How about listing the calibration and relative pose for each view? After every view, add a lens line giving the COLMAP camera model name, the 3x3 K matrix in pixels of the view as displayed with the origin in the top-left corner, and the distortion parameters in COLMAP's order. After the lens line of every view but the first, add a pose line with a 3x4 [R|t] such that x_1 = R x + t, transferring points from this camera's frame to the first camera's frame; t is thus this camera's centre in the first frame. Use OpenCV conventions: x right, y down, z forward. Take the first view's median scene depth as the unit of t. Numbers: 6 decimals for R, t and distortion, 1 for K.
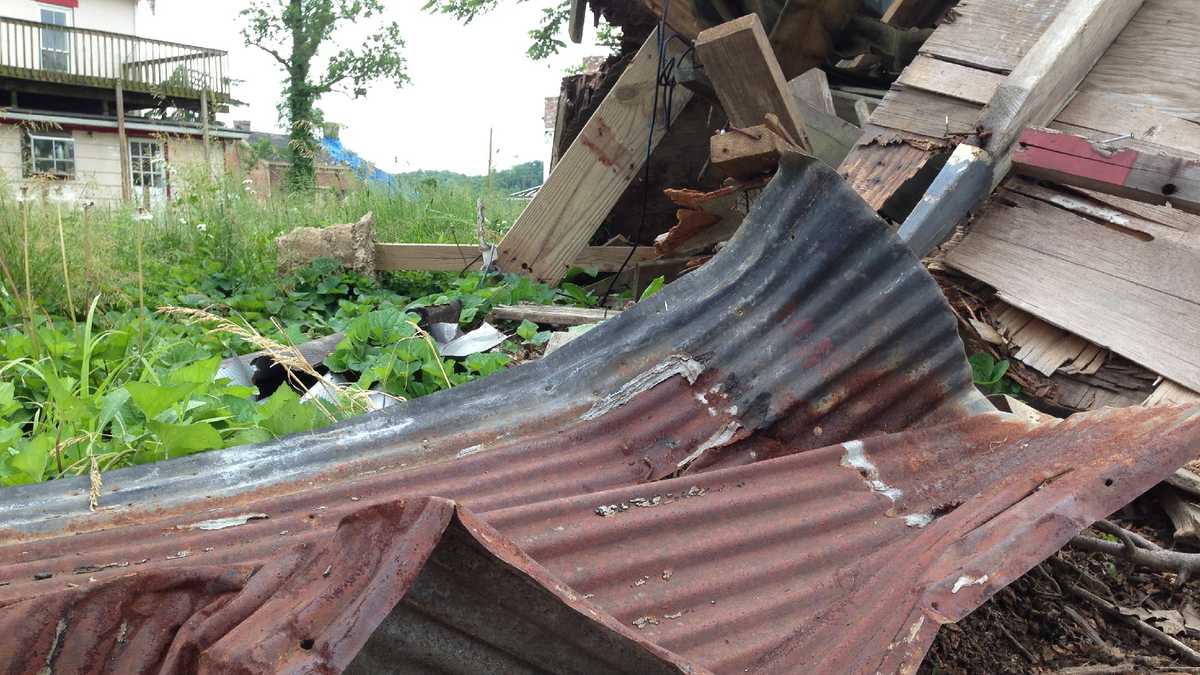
lens RADIAL K [[1121.1, 0, 599.1], [0, 1121.1, 451.1], [0, 0, 1]] dist [0.114620, -0.203369]
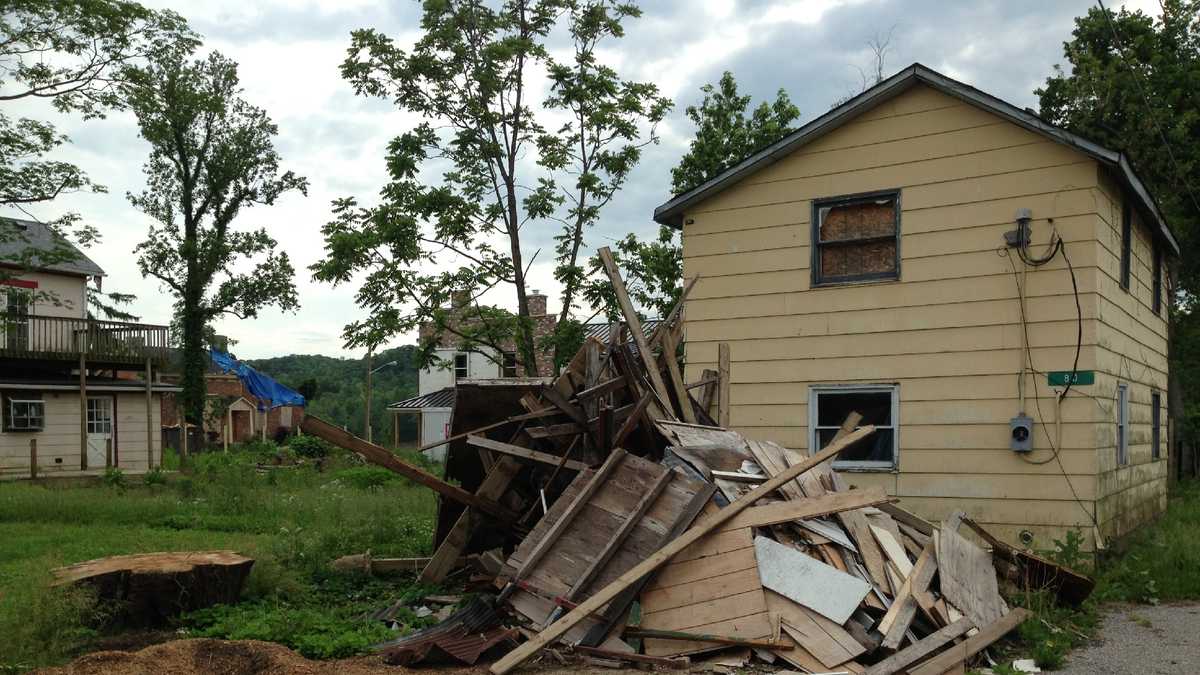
lens RADIAL K [[1121.1, 0, 599.1], [0, 1121.1, 451.1], [0, 0, 1]] dist [0.114620, -0.203369]
pose [[0.993613, -0.023152, 0.110444, 0.008328], [0.039985, 0.987459, -0.152730, -0.001373], [-0.105523, 0.156171, 0.982077, -0.285995]]
